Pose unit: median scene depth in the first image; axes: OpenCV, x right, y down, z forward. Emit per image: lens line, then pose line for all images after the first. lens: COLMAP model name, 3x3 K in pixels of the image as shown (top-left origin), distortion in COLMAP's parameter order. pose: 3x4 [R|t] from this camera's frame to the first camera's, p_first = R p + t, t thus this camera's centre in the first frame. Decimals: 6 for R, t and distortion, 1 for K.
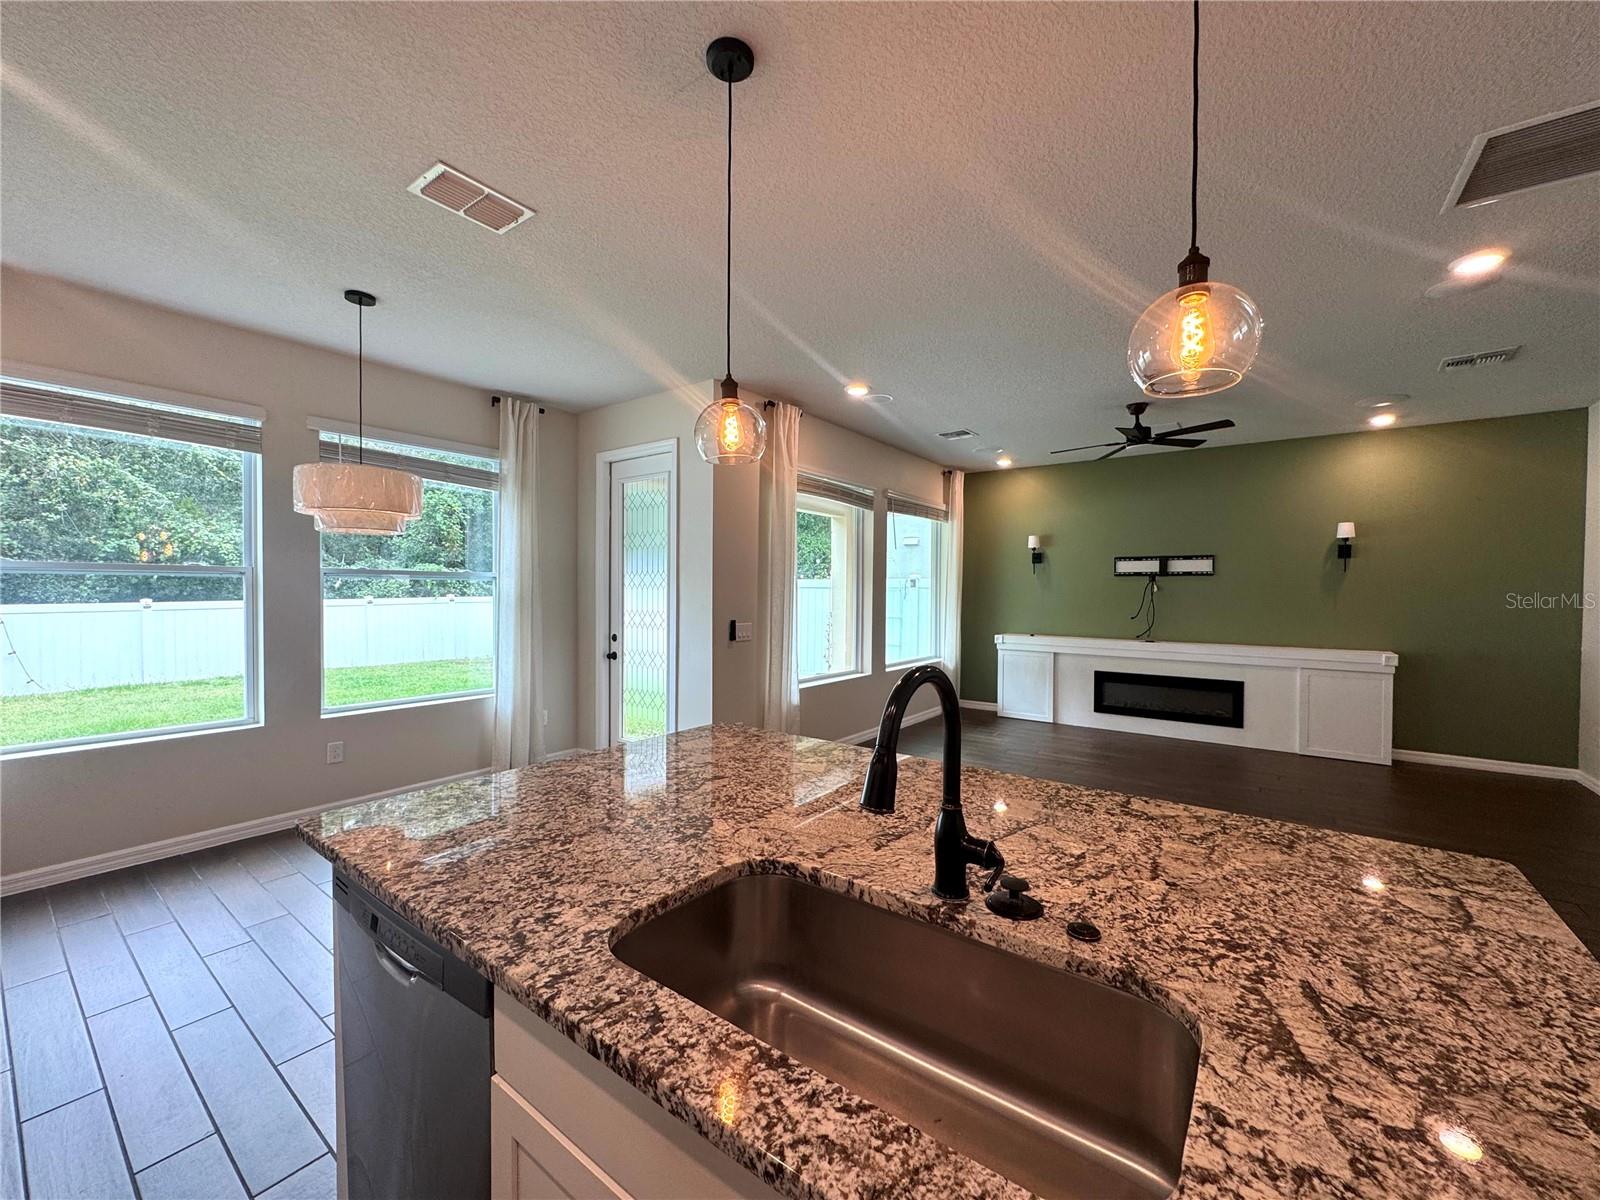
lens RADIAL K [[638.4, 0, 800.0], [0, 638.4, 598.0], [0, 0, 1]] dist [-0.003399, 0.000741]
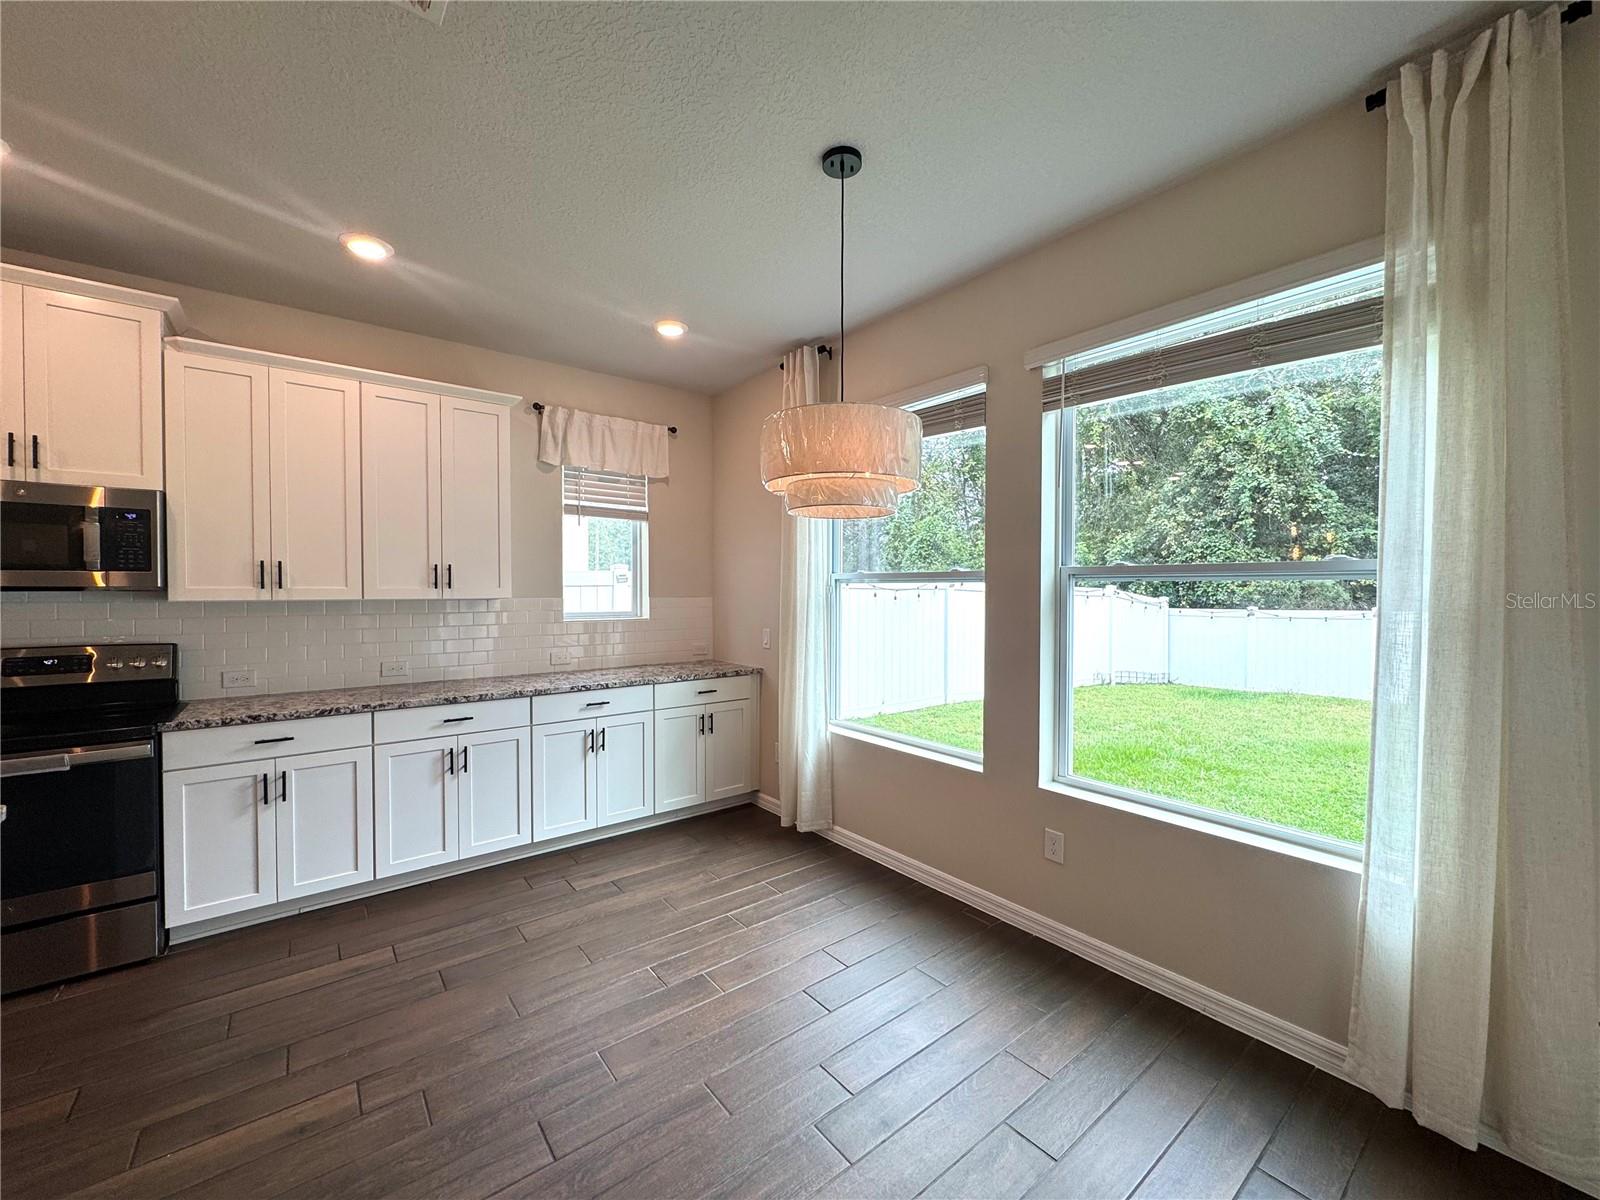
lens RADIAL K [[638.4, 0, 795.8], [0, 638.4, 598.2], [0, 0, 1]] dist [-0.003399, 0.000741]
pose [[-0.261840, 0.005659, -0.965095, -0.022439], [-0.016114, 0.999818, 0.010234, -0.014153], [0.964977, 0.018231, -0.261701, 0.759246]]
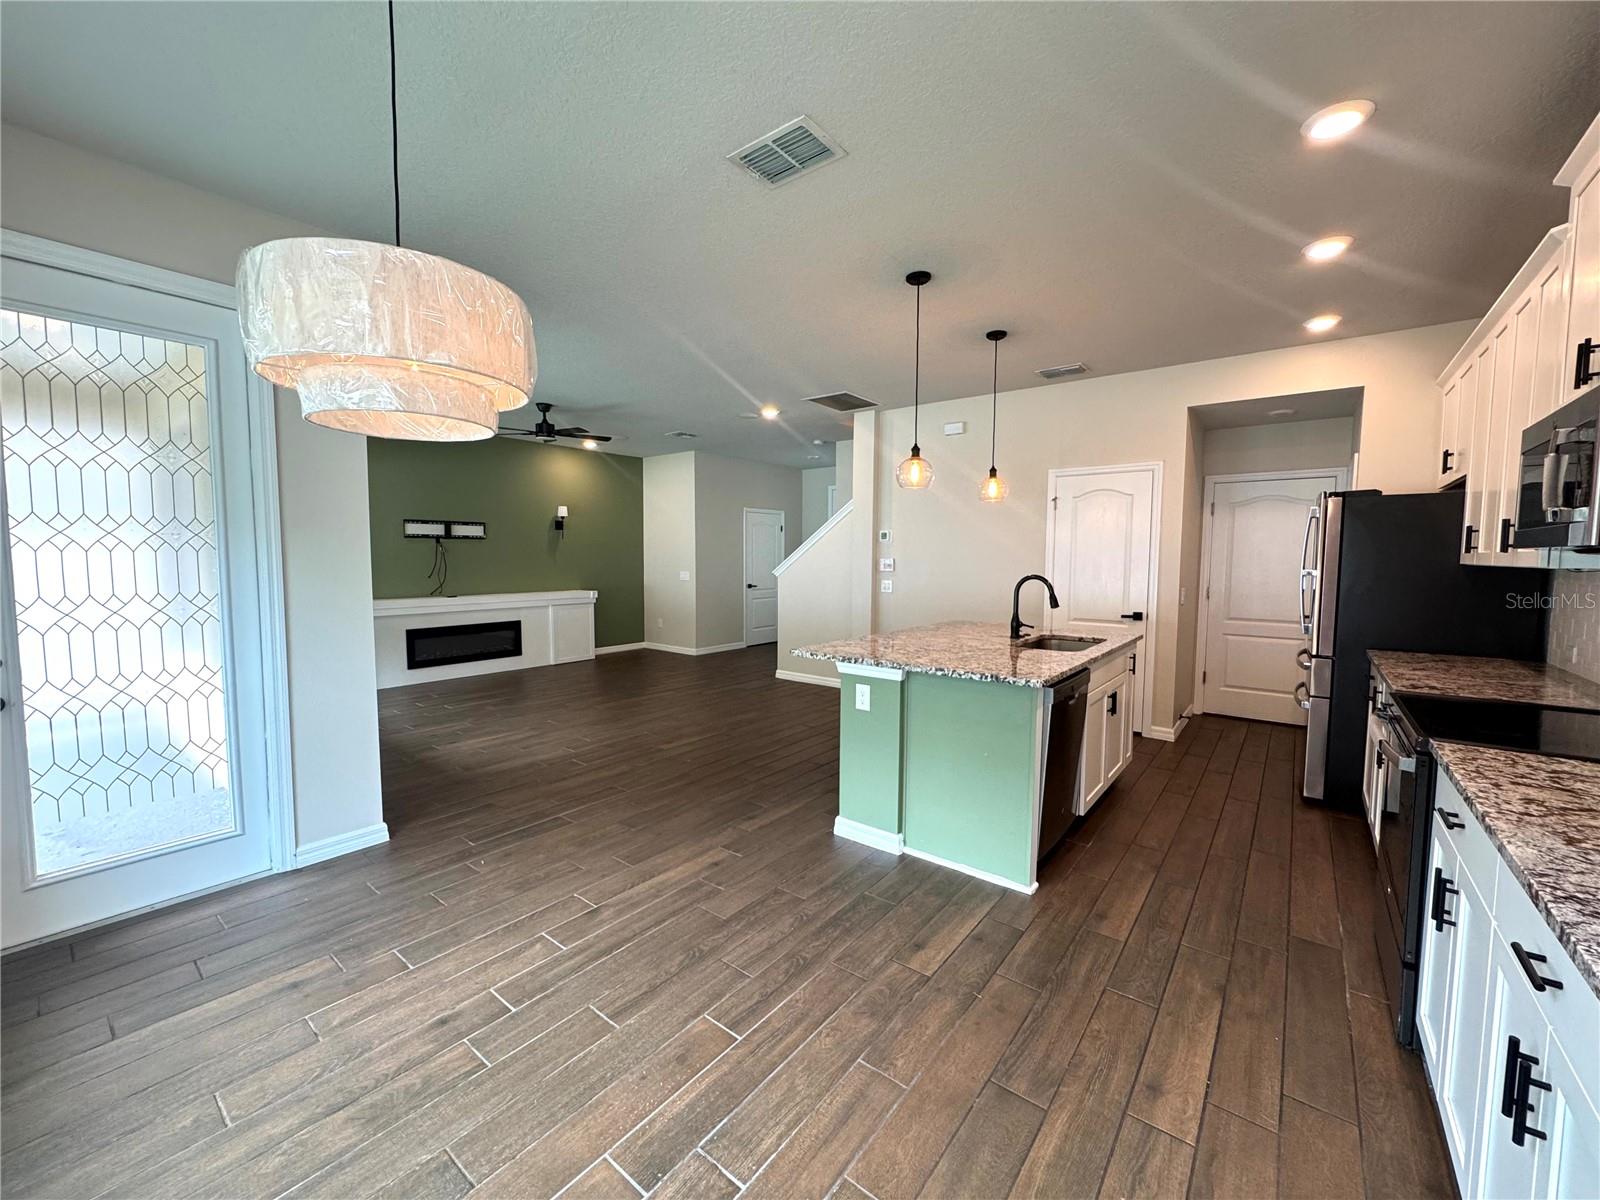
lens RADIAL K [[638.4, 0, 800.6], [0, 638.4, 599.2], [0, 0, 1]] dist [-0.003399, 0.000741]
pose [[0.023396, -0.075215, 0.996893, -0.764755], [0.008445, 0.997145, 0.075036, -0.009607], [-0.999691, 0.006663, 0.023965, 0.479368]]
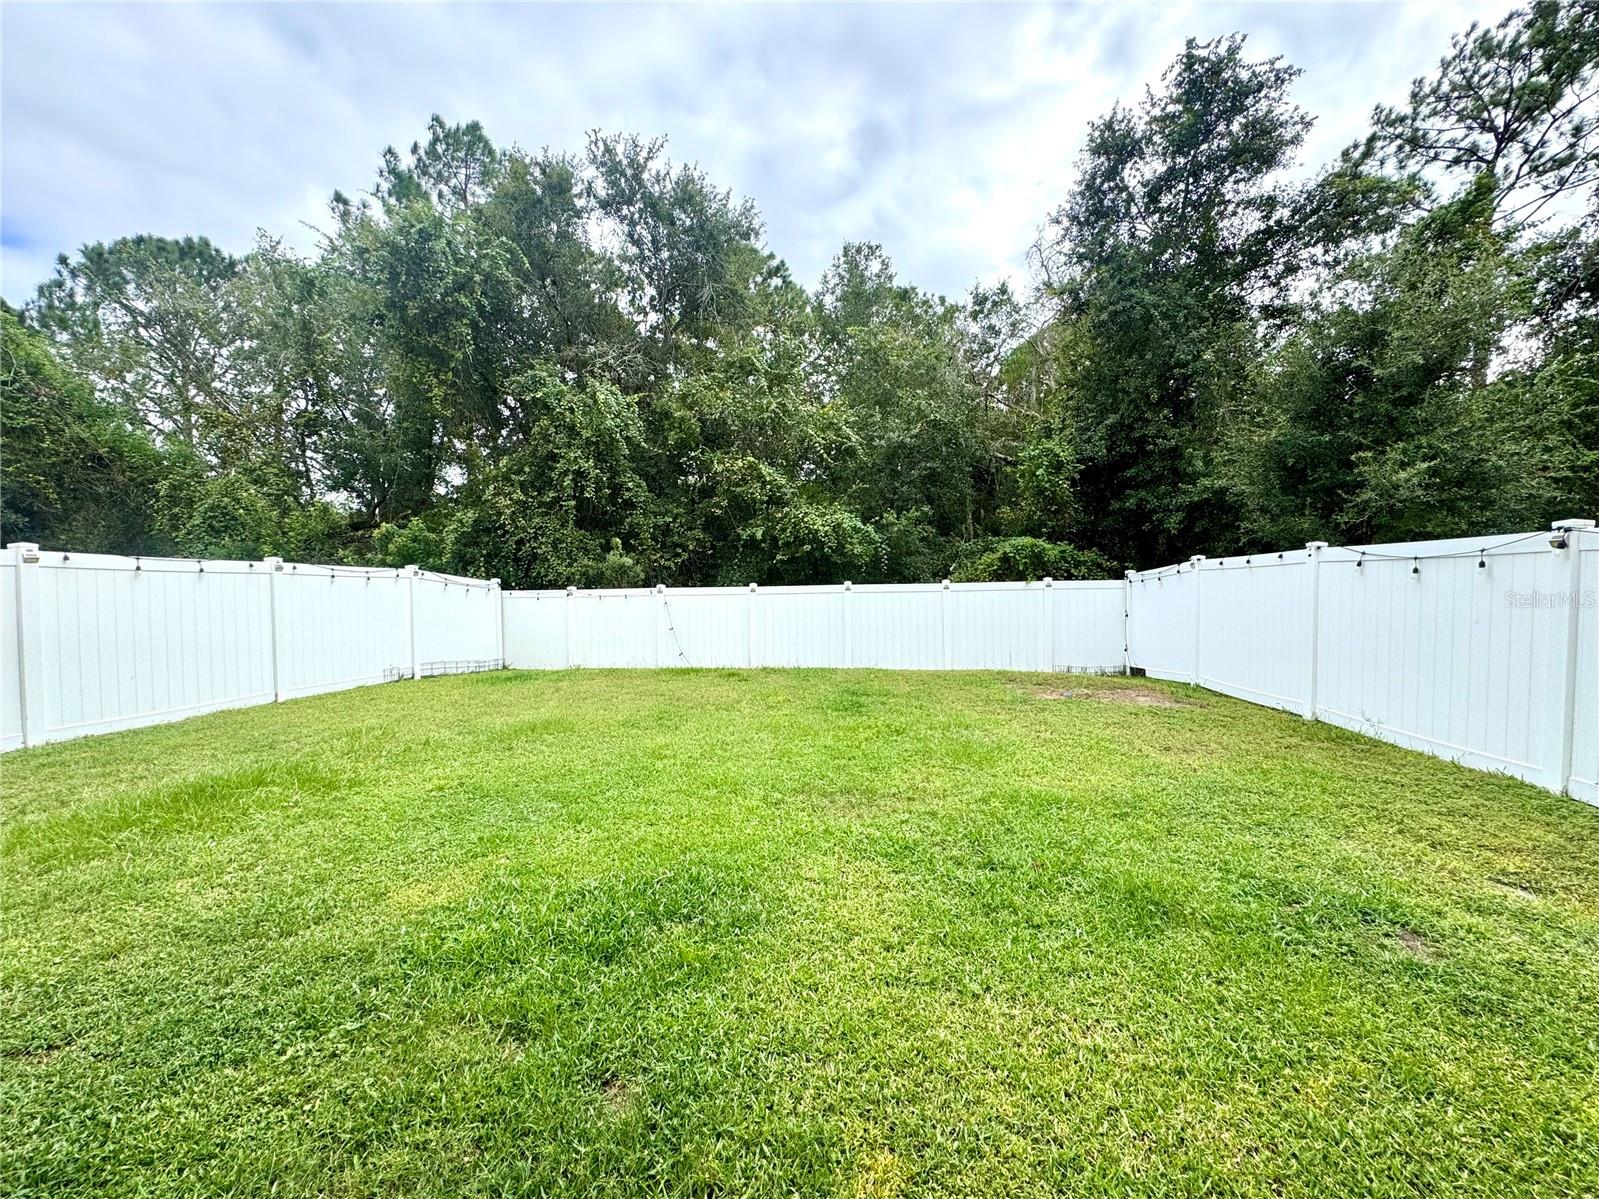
lens RADIAL K [[638.0, 0, 799.2], [0, 638.0, 601.9], [0, 0, 1]] dist [-0.003399, 0.000741]
pose [[0.496584, 0.028621, -0.867517, -0.220229], [0.001025, 0.999436, 0.033560, -0.007631], [0.867988, -0.017555, 0.496274, 1.373155]]
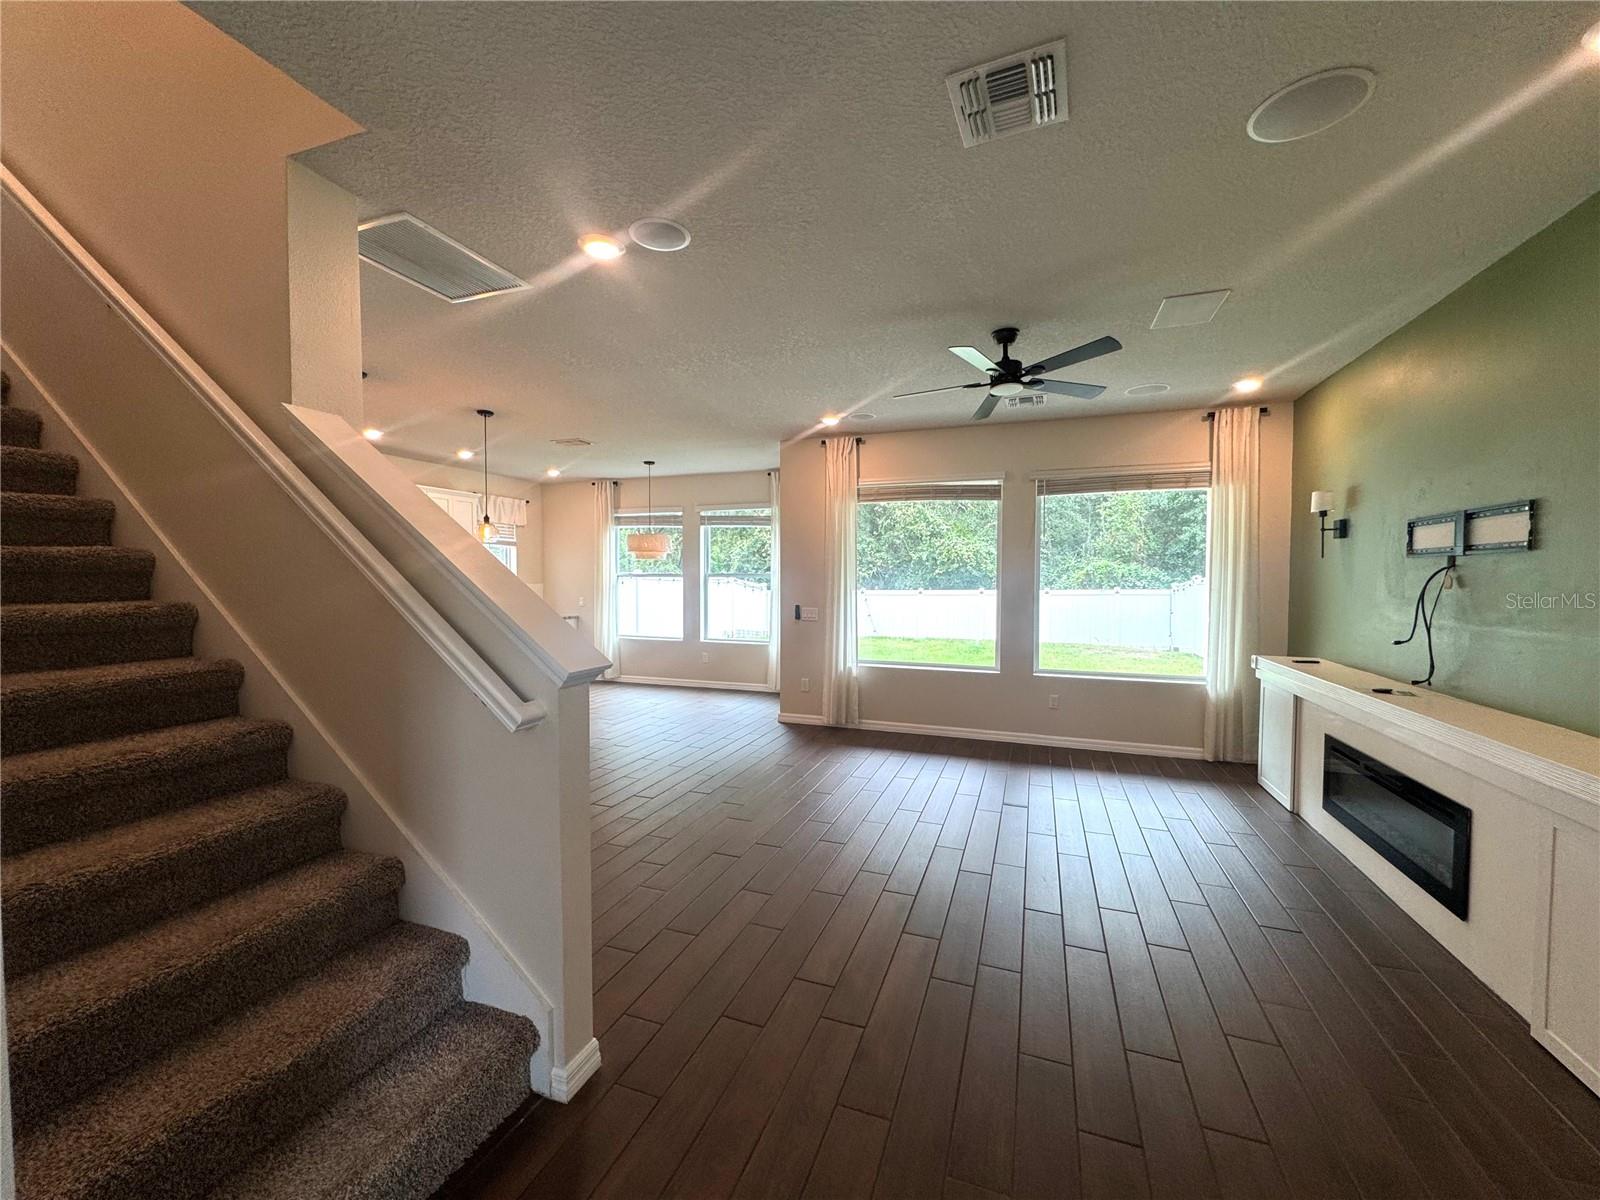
lens RADIAL K [[638.4, 0, 802.2], [0, 638.4, 597.0], [0, 0, 1]] dist [-0.003399, 0.000741]
pose [[0.282010, 0.022685, -0.959143, 1.203887], [-0.012209, 0.999724, 0.020055, -0.011403], [0.959334, 0.006055, 0.282210, 0.586534]]
